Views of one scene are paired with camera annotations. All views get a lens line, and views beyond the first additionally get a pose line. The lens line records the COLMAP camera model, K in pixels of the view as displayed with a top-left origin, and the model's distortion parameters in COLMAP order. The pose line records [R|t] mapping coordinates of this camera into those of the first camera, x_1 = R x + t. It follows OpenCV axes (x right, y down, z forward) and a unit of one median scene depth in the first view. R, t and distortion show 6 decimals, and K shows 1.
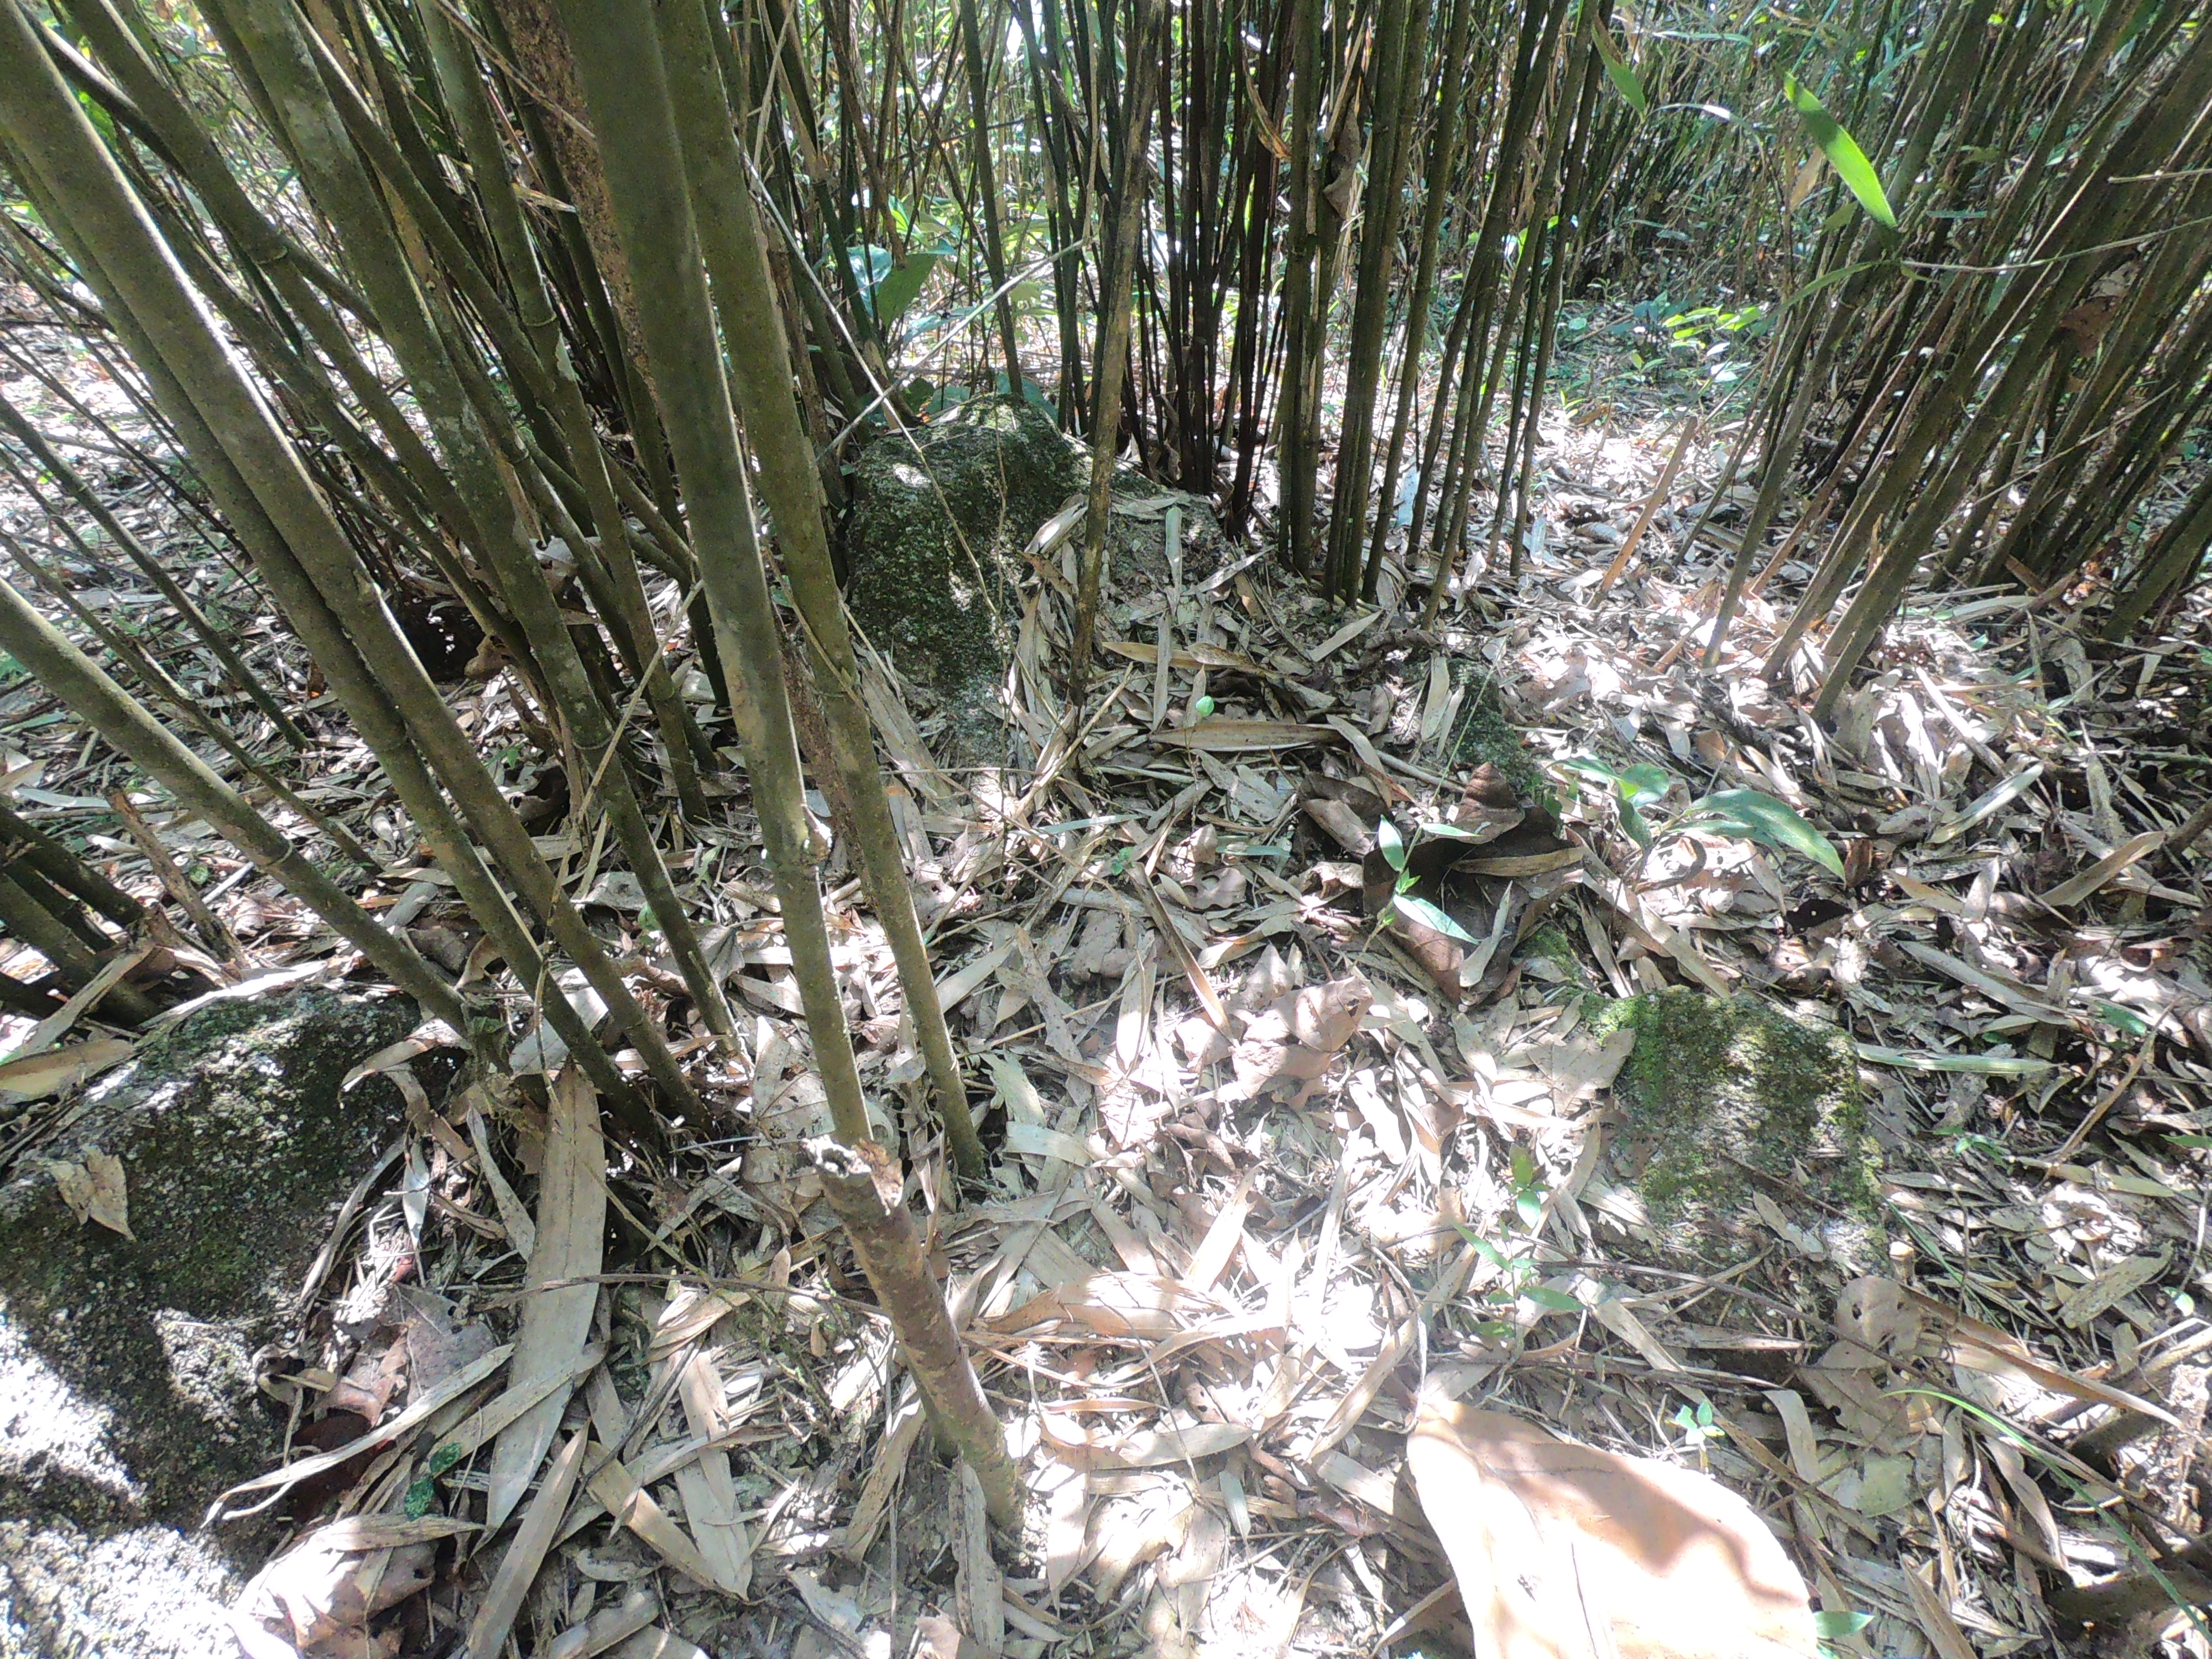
lens RADIAL K [[1108.5, 0, 1101.0], [0, 1108.5, 830.1], [0, 0, 1]] dist [0.001477, 0.000349]
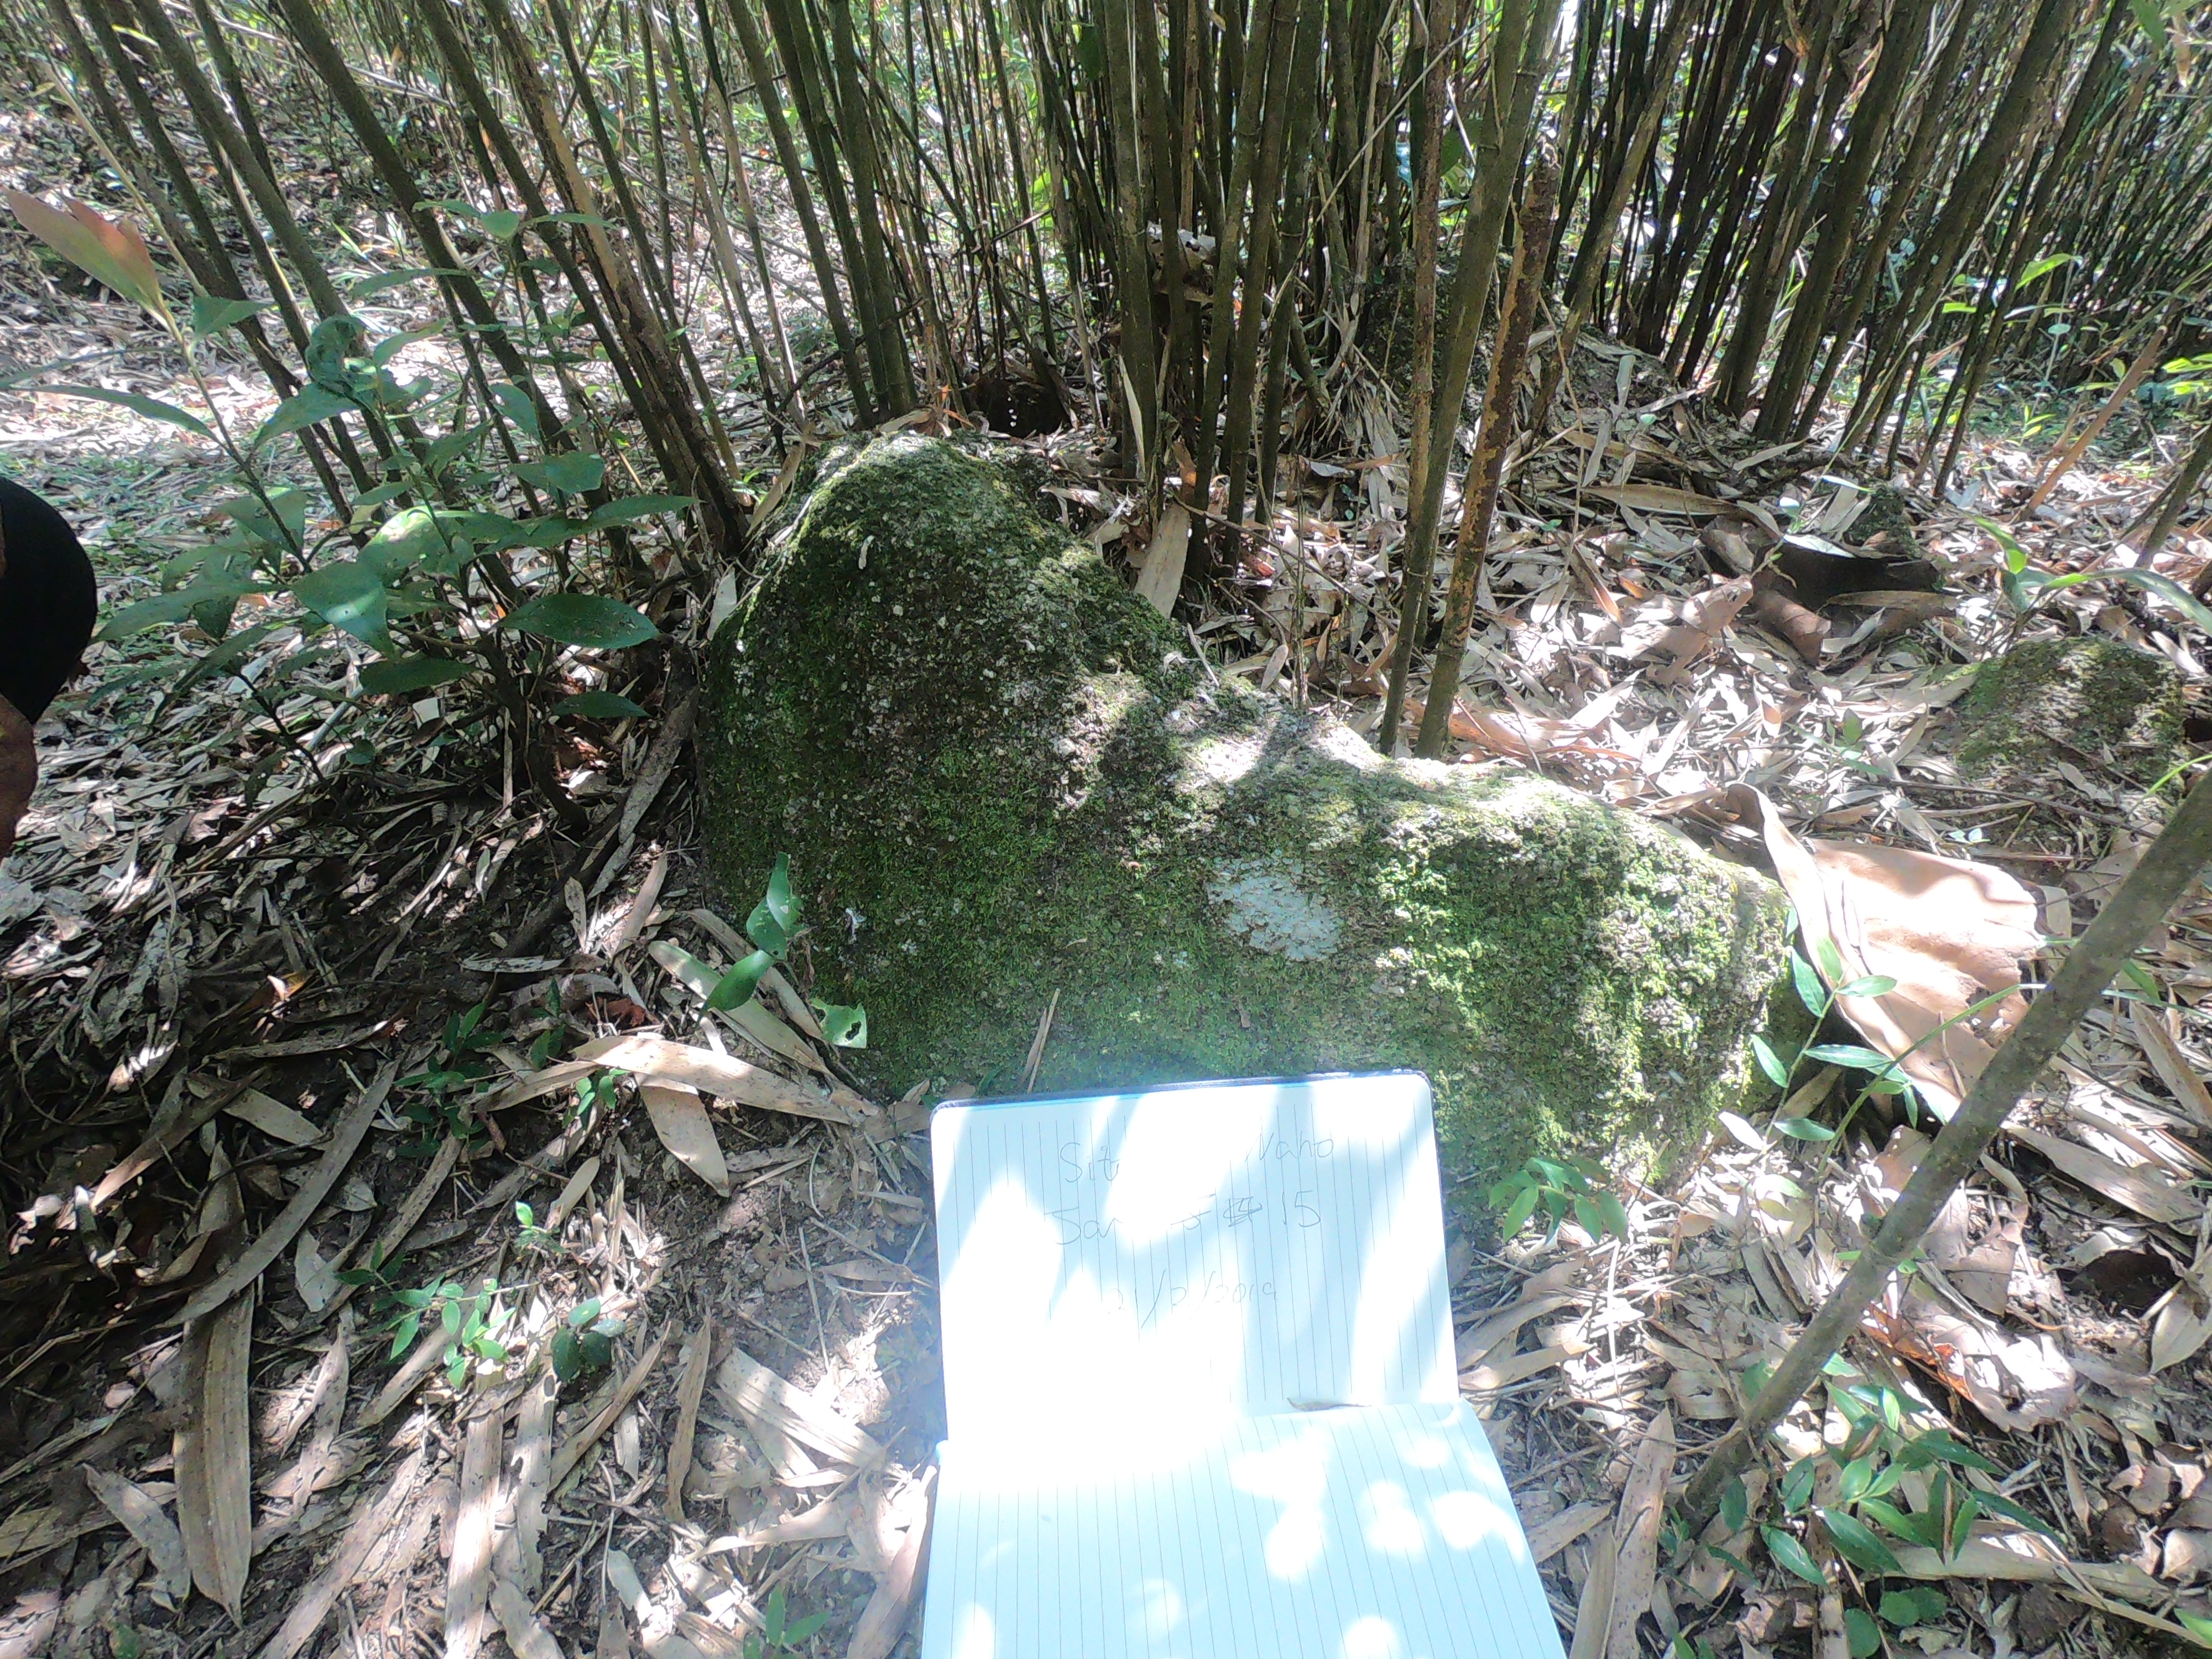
lens RADIAL K [[1108.5, 0, 1101.0], [0, 1108.5, 830.1], [0, 0, 1]] dist [0.001477, 0.000349]
pose [[0.938135, 0.230149, -0.258715, -0.073430], [-0.247146, 0.968355, -0.034747, 0.694585], [0.242531, 0.096538, 0.965329, -0.435396]]
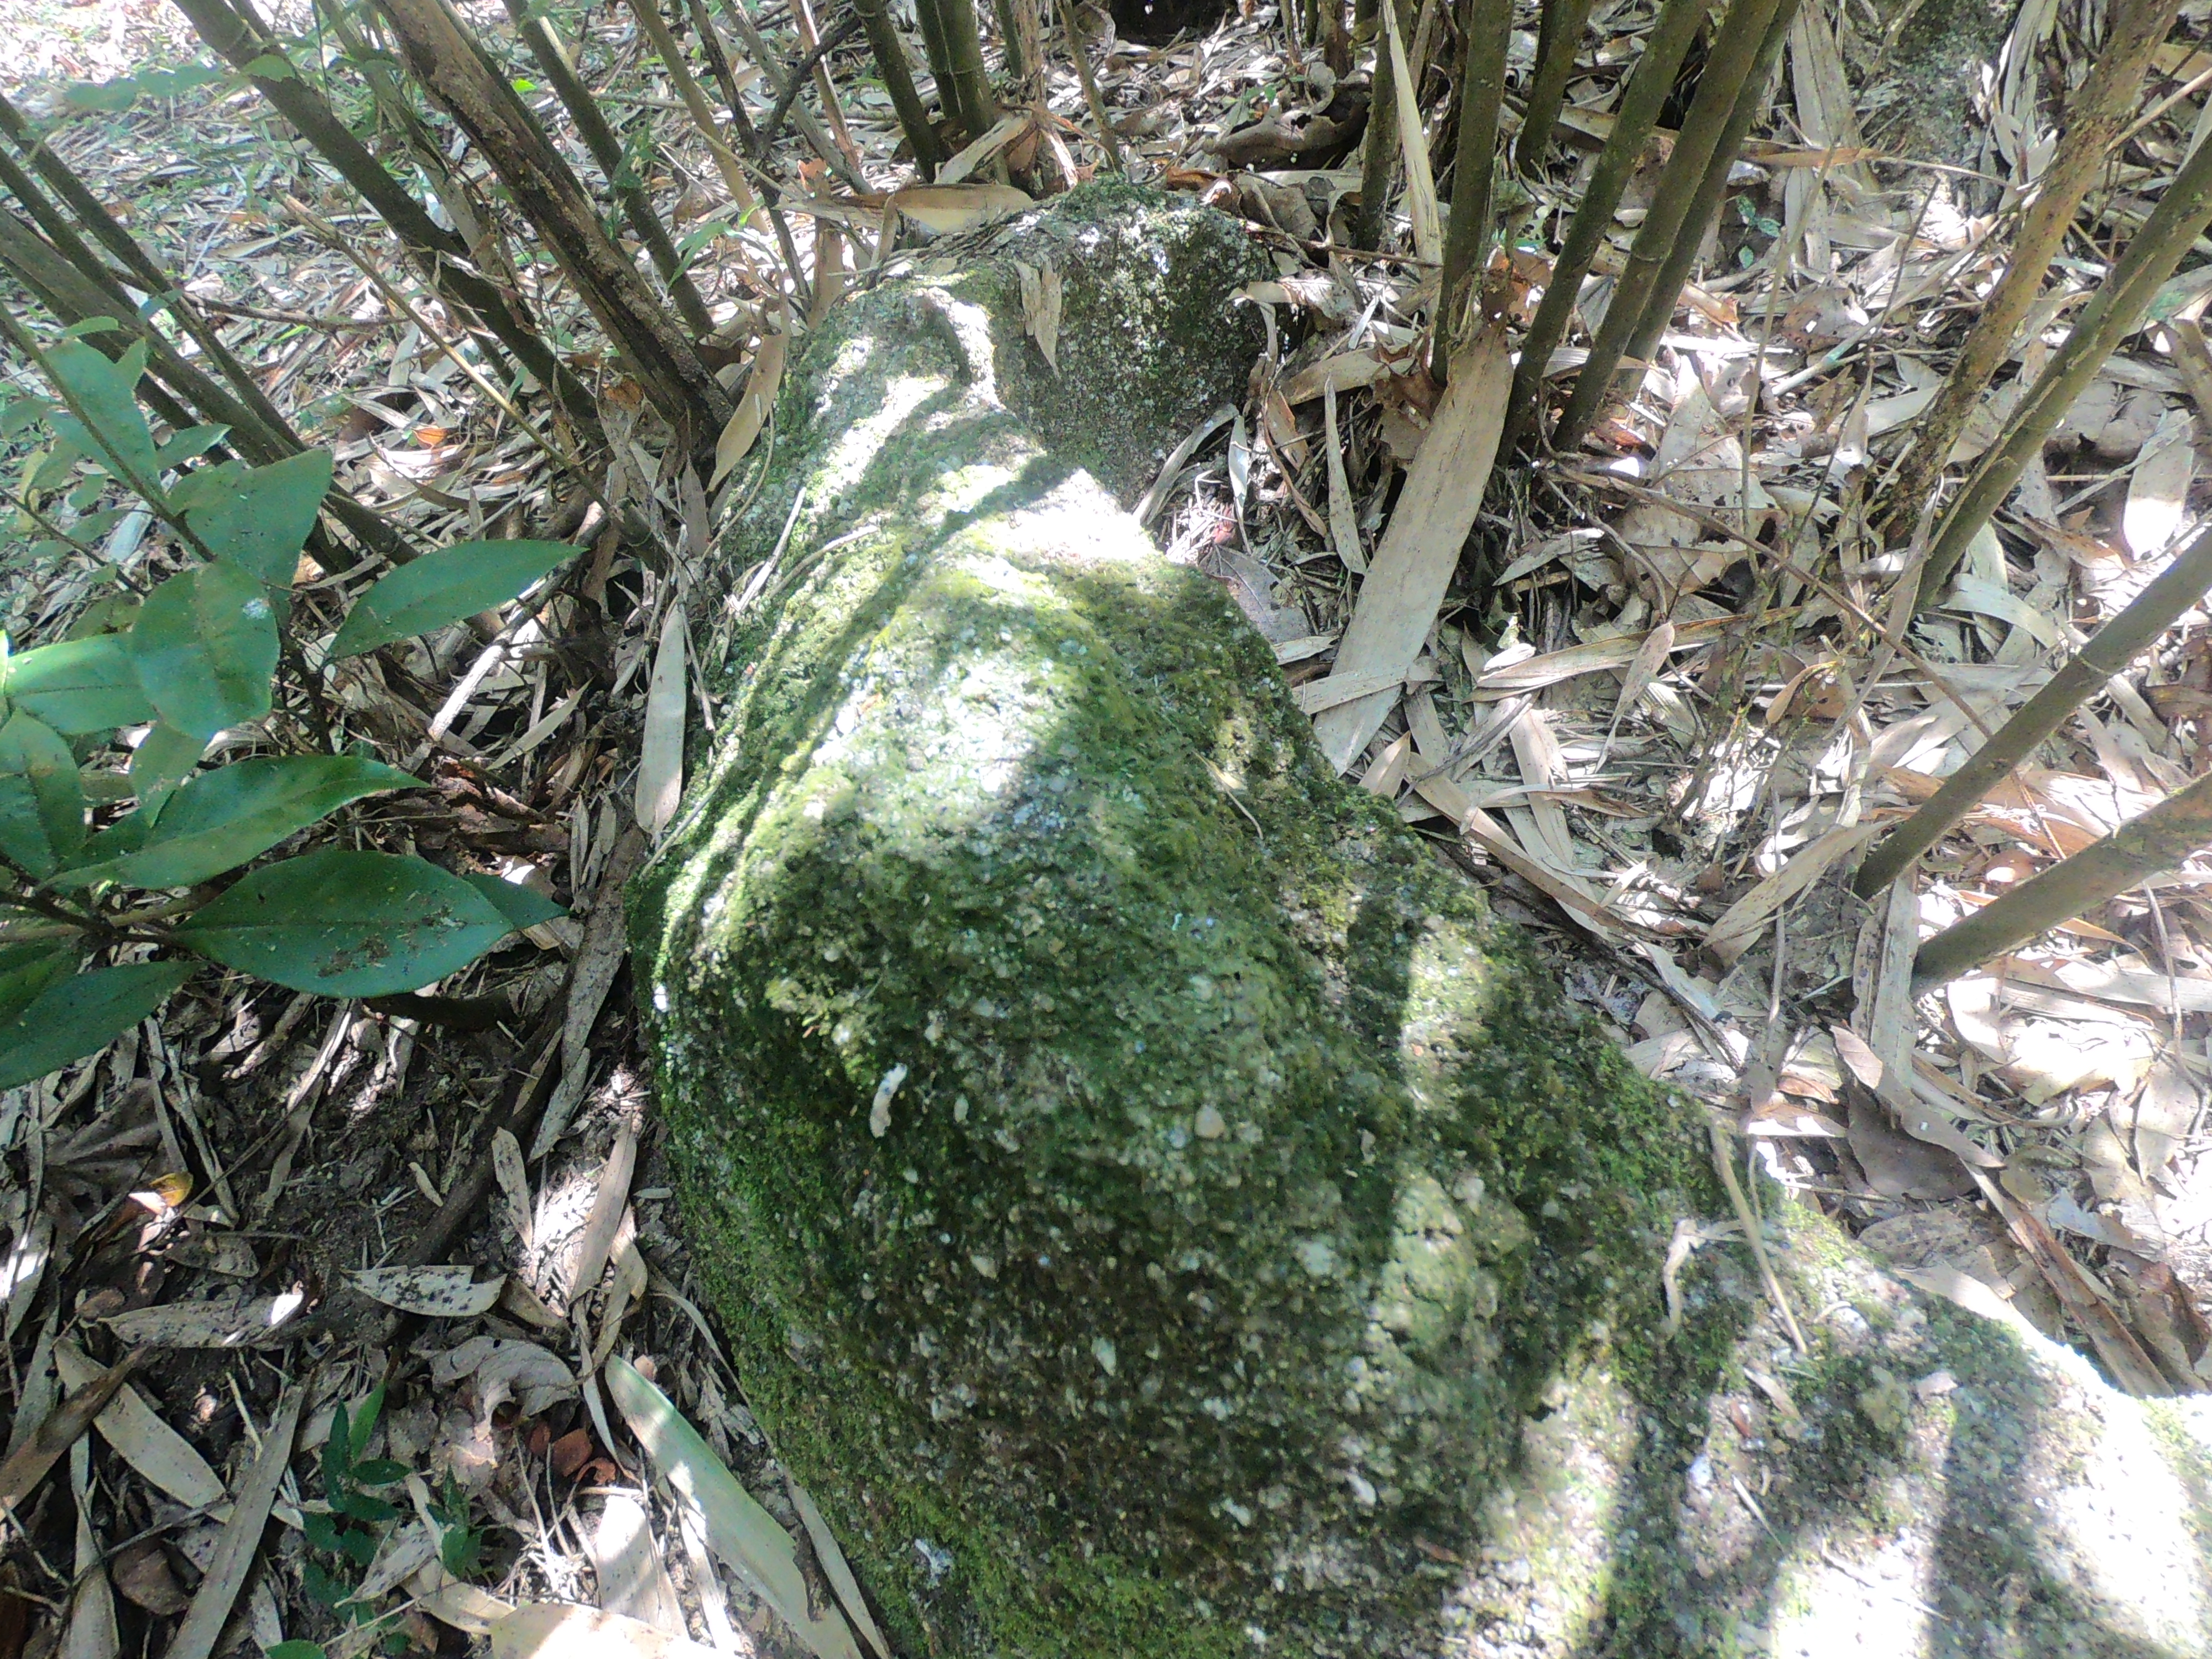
lens RADIAL K [[1108.5, 0, 1101.0], [0, 1108.5, 830.1], [0, 0, 1]] dist [0.001477, 0.000349]
pose [[0.910850, 0.324237, -0.255386, -0.392154], [-0.235364, 0.916335, 0.323935, 0.334568], [0.339051, -0.234948, 0.910958, 0.061357]]
